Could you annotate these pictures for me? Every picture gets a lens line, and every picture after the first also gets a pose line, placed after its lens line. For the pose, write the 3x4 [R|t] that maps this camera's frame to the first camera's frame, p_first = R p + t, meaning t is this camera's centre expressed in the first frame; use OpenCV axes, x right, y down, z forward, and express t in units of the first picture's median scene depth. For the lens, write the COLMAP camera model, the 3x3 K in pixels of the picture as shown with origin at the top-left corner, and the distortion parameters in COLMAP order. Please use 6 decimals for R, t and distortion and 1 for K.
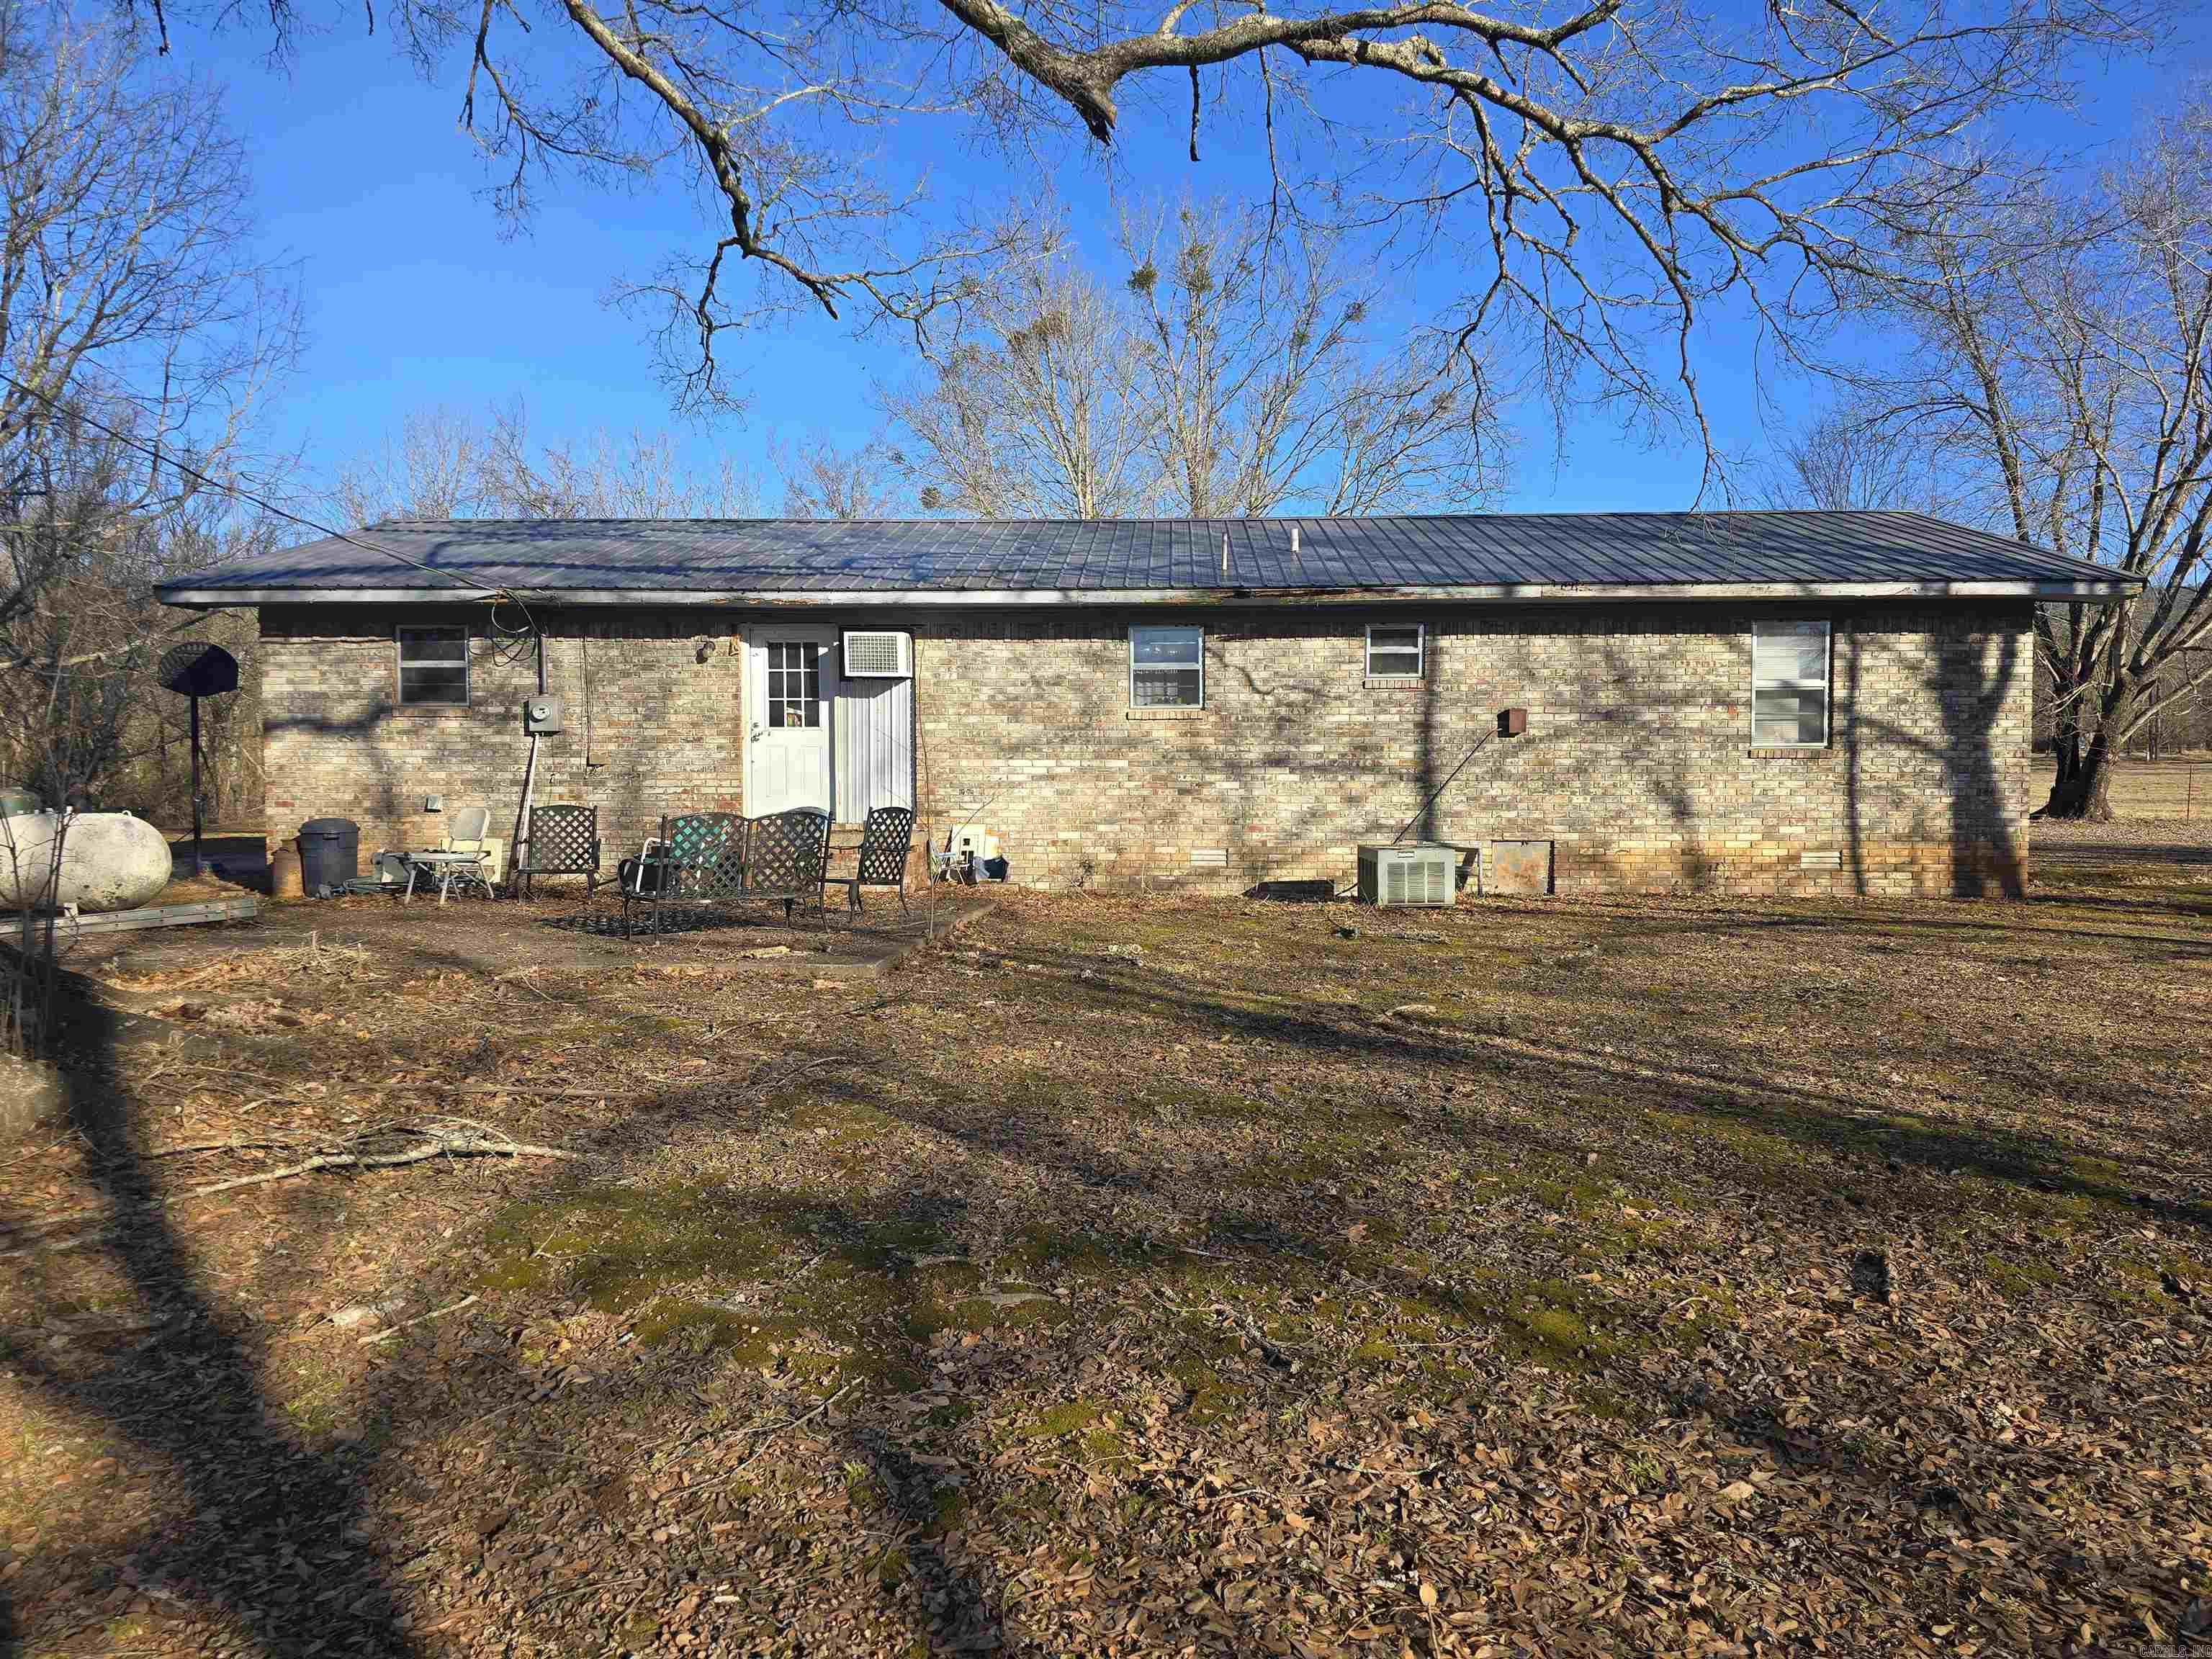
lens RADIAL K [[1487.6, 0, 1107.2], [0, 1487.6, 831.4], [0, 0, 1]] dist [0.077484, -0.006383]
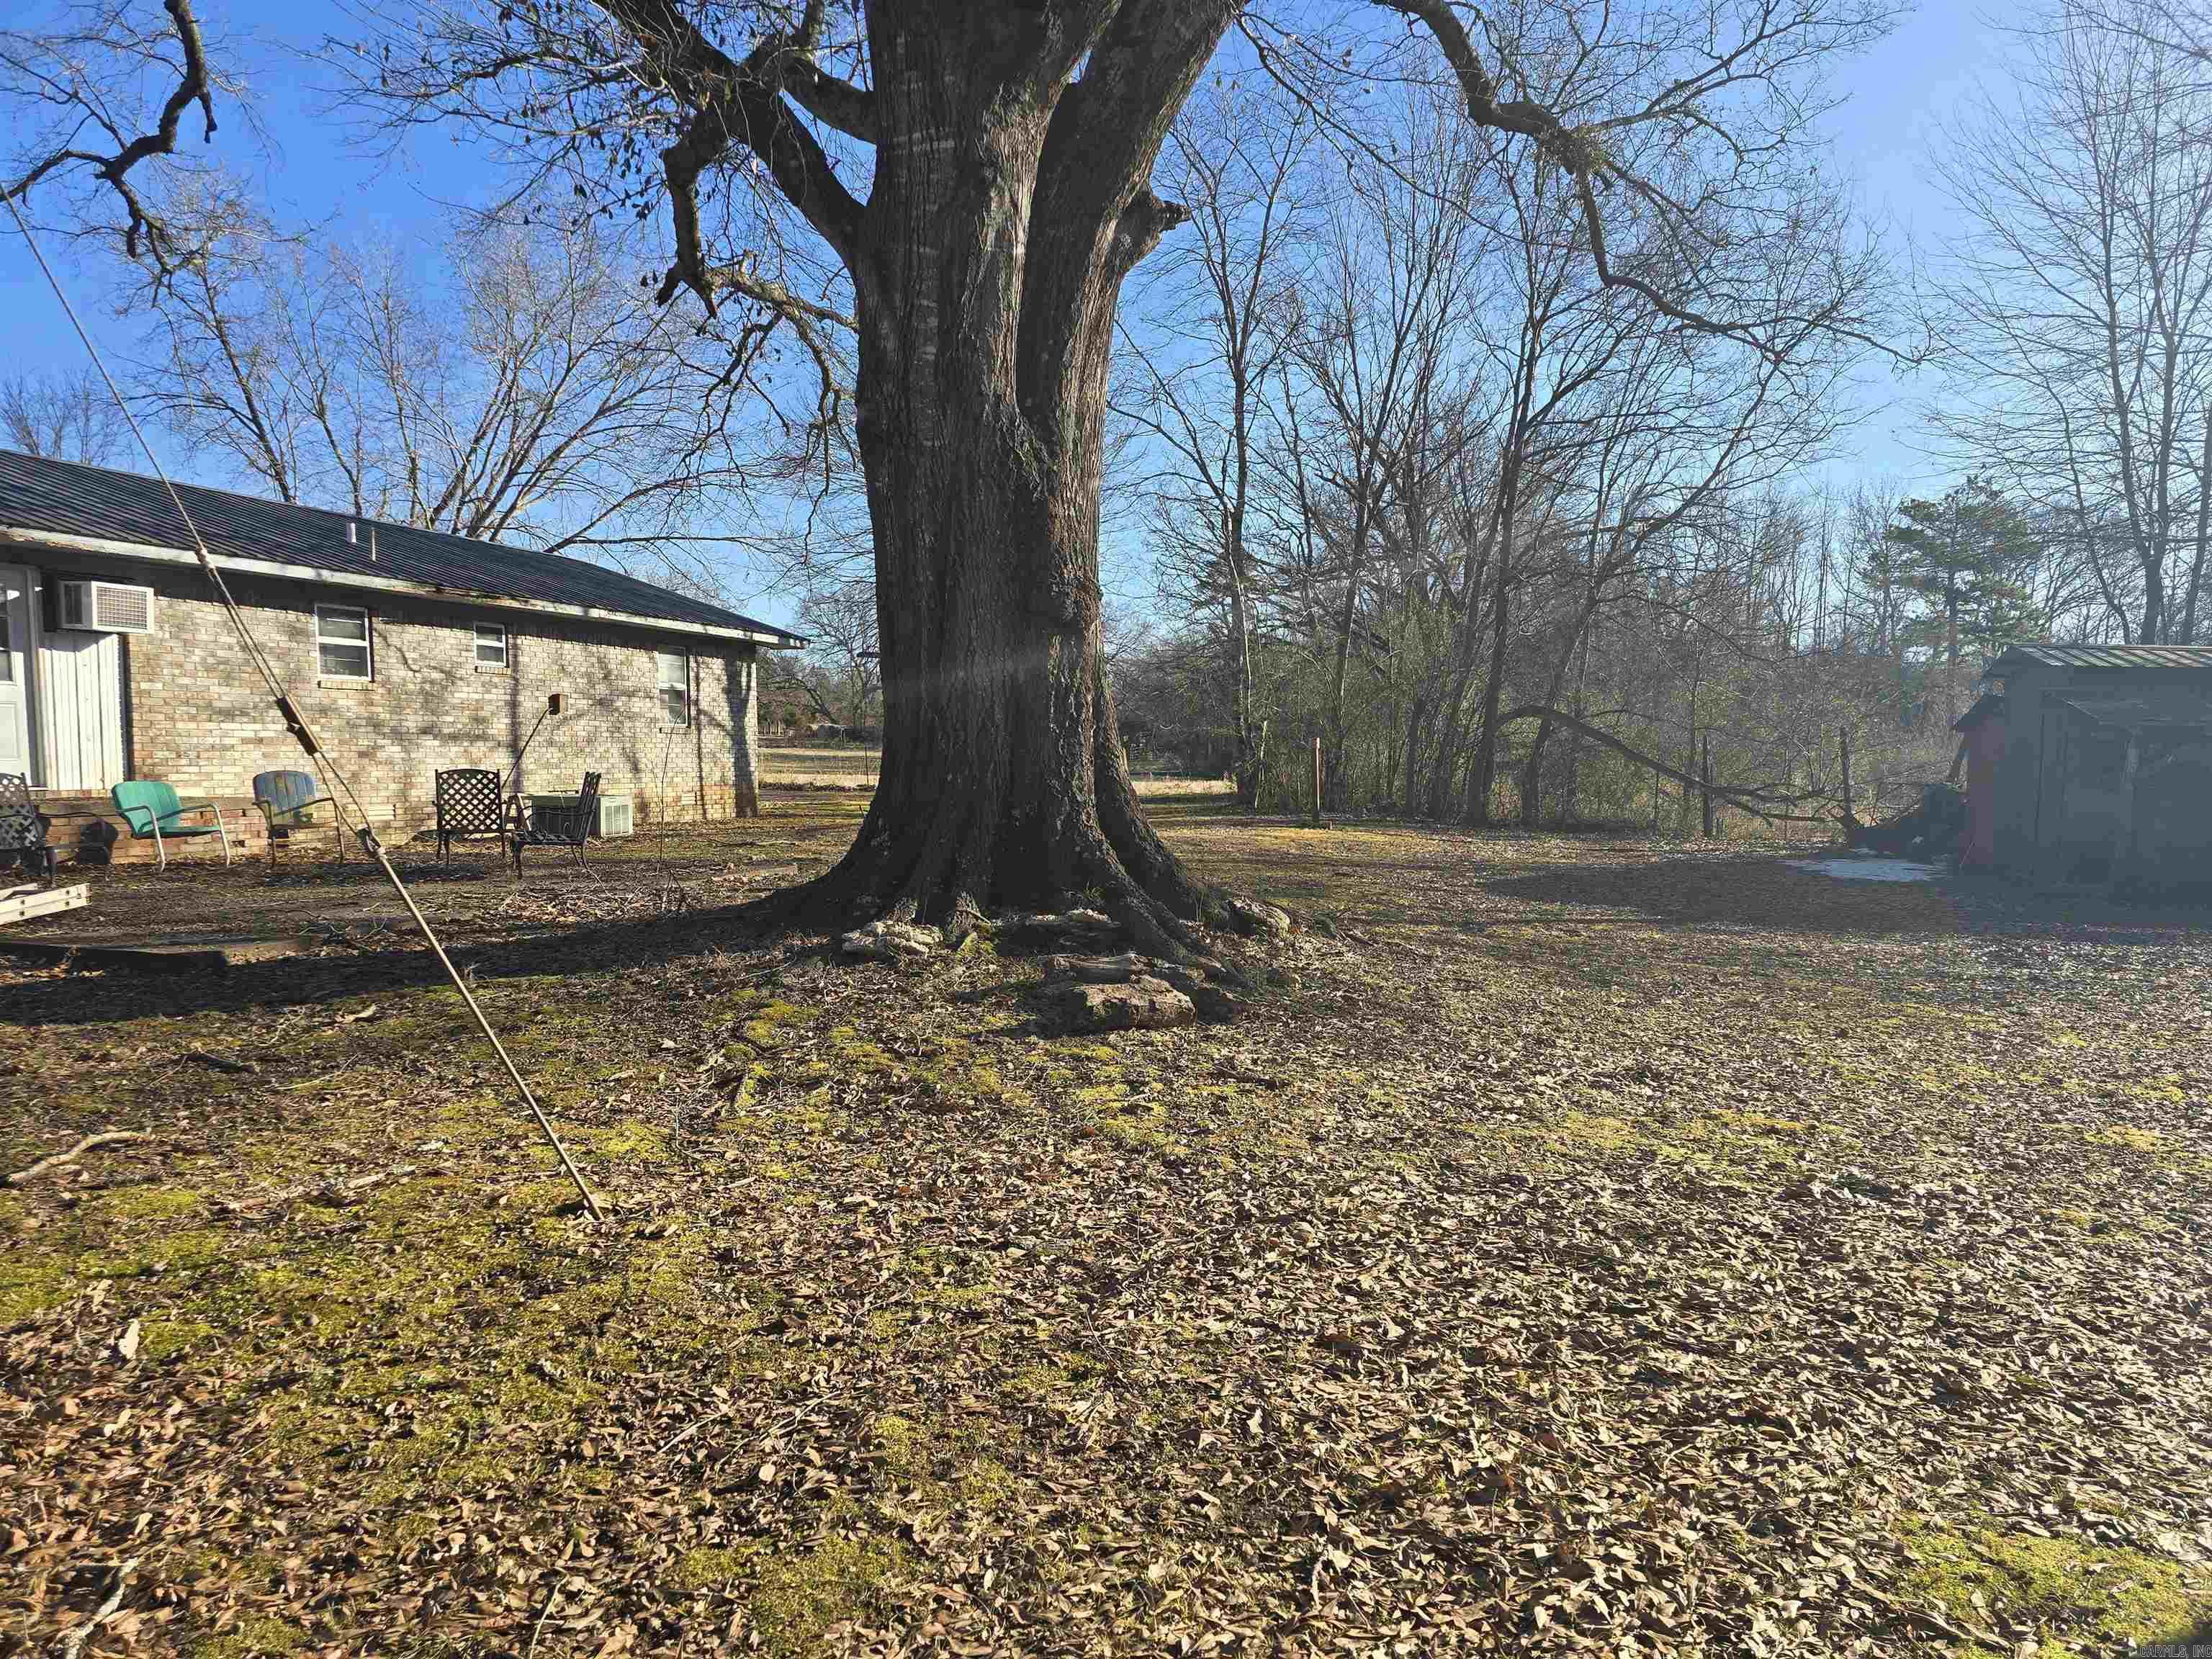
lens RADIAL K [[1490.4, 0, 1145.2], [0, 1490.4, 857.1], [0, 0, 1]] dist [0.068691, -0.062802]
pose [[0.256492, -0.067726, 0.964171, -0.912103], [0.025578, 0.997668, 0.063274, -0.007293], [-0.966208, 0.008432, 0.257626, 0.136260]]
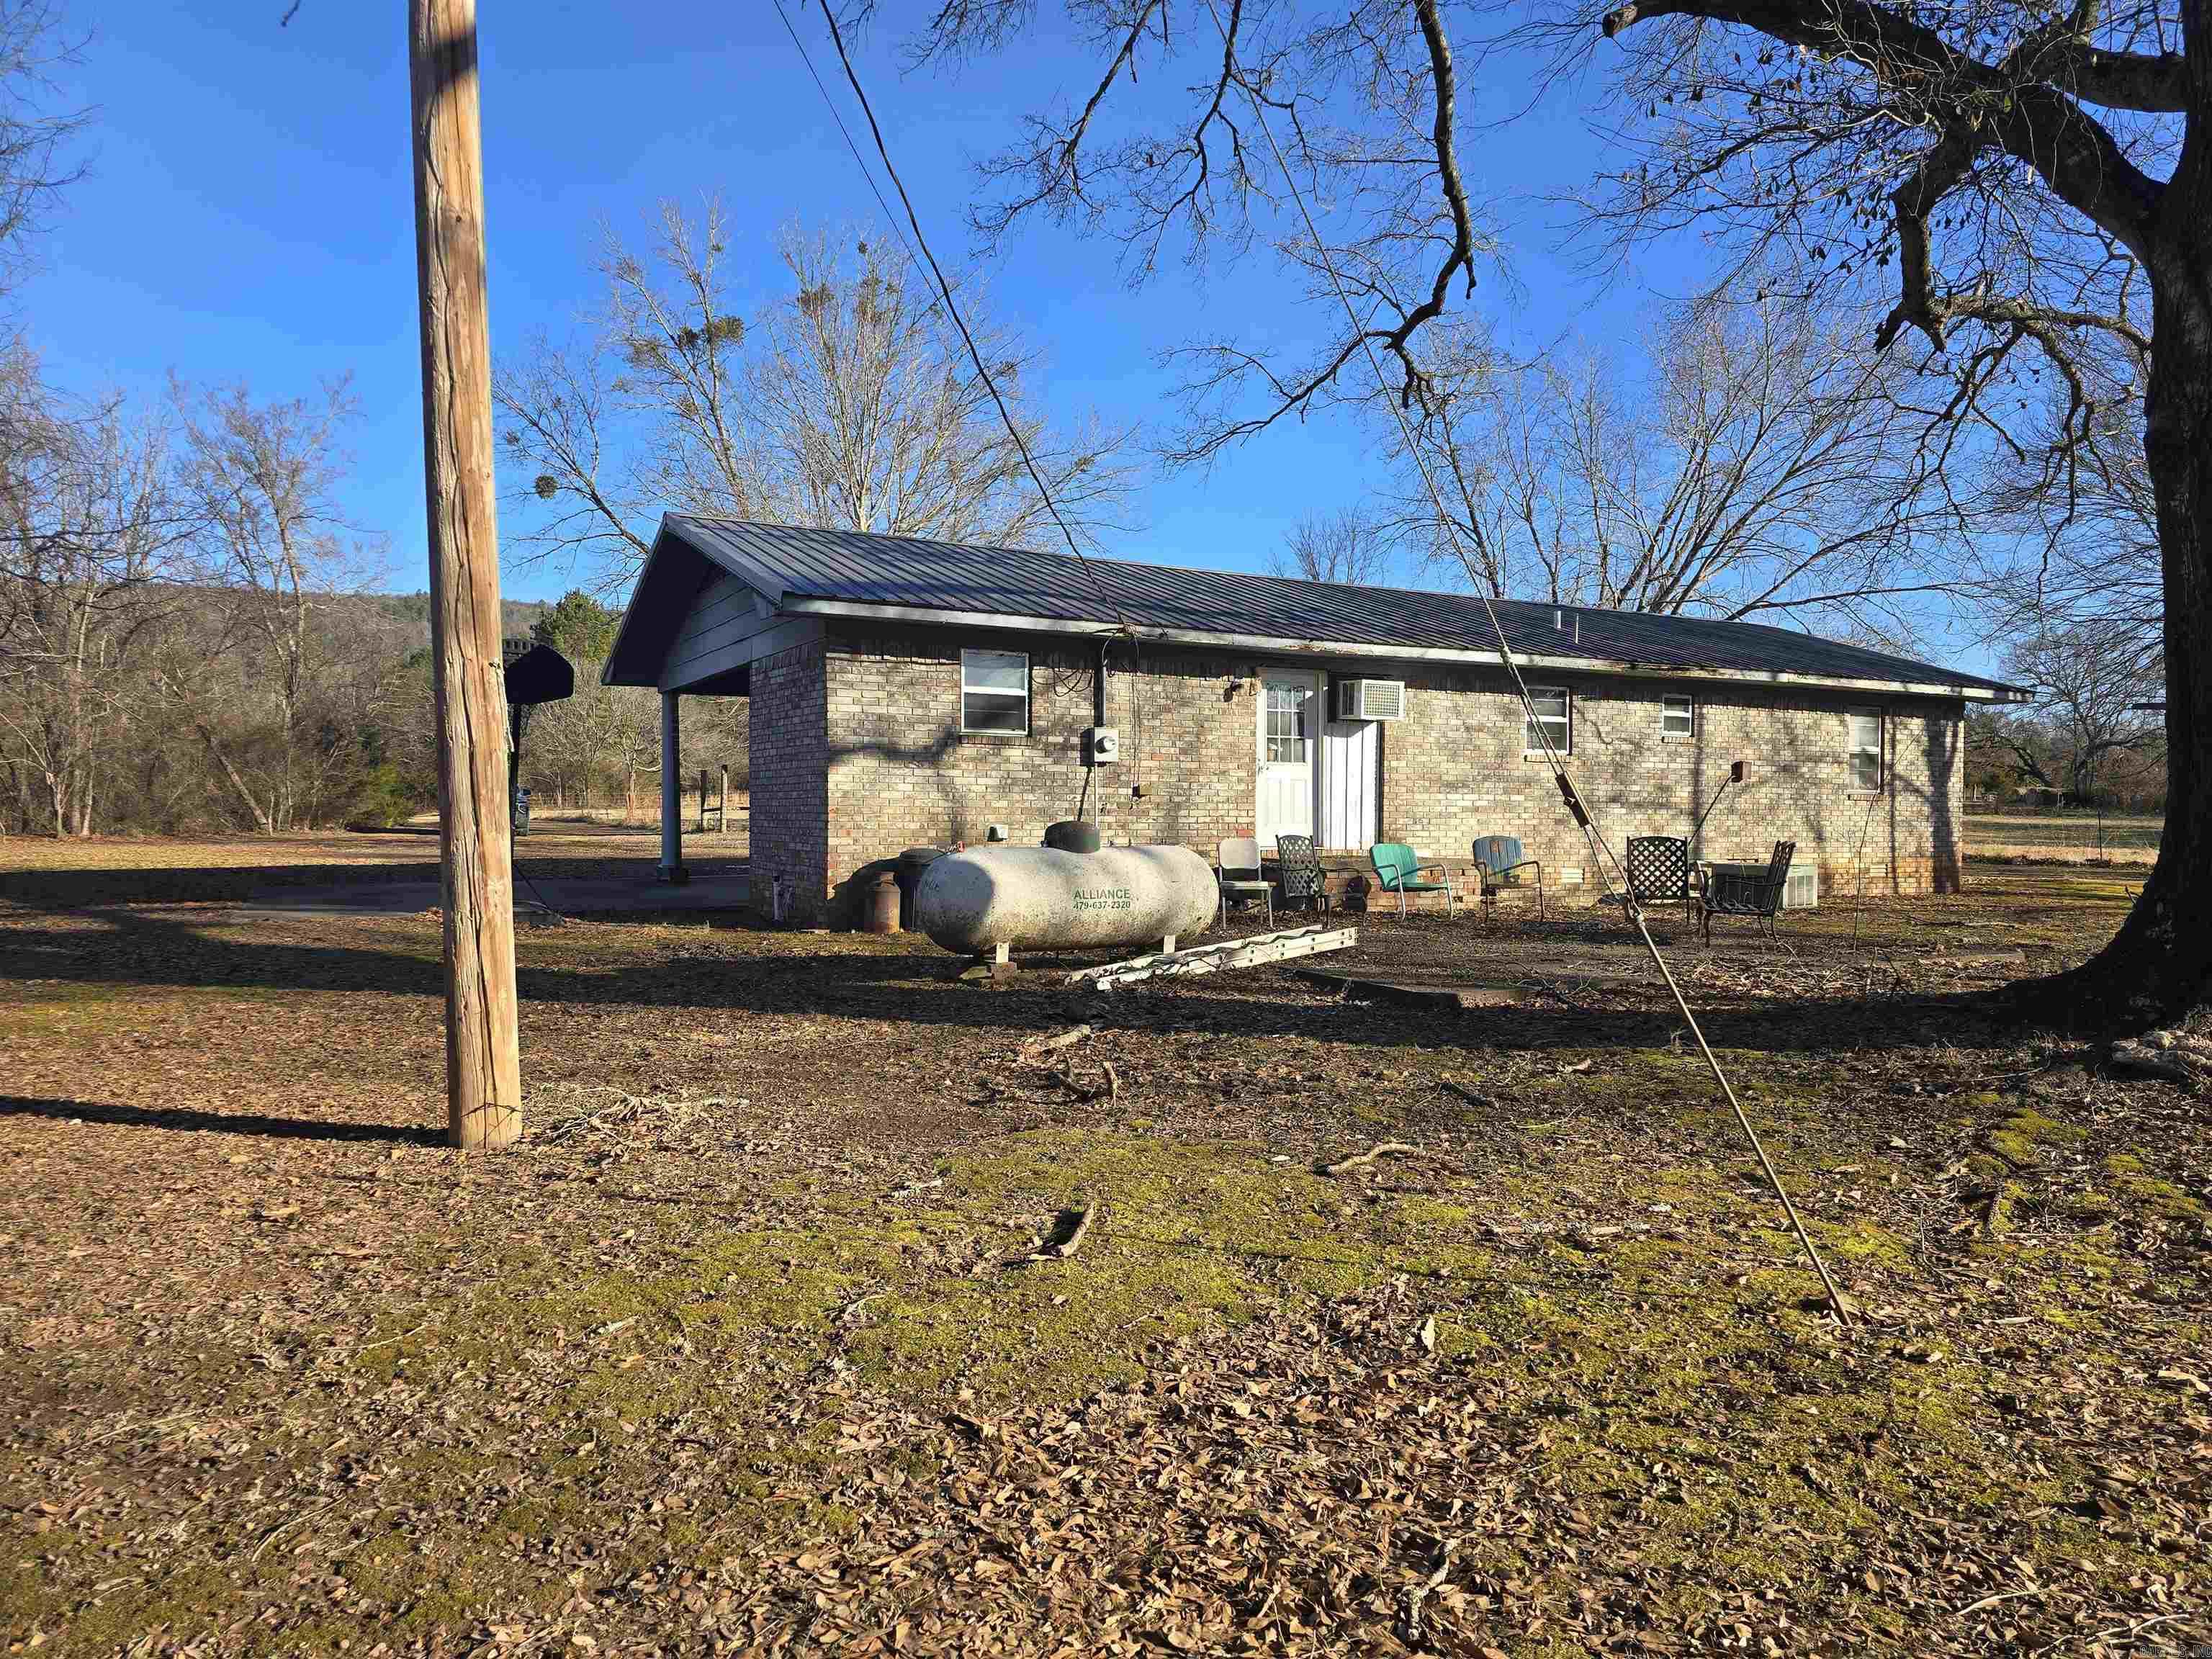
lens RADIAL K [[1490.4, 0, 1101.0], [0, 1490.4, 835.8], [0, 0, 1]] dist [0.068691, -0.062802]
pose [[0.852452, -0.002735, 0.522798, -0.920225], [0.008390, 0.999929, -0.008450, -0.008689], [-0.522737, 0.011589, 0.852415, 0.149208]]
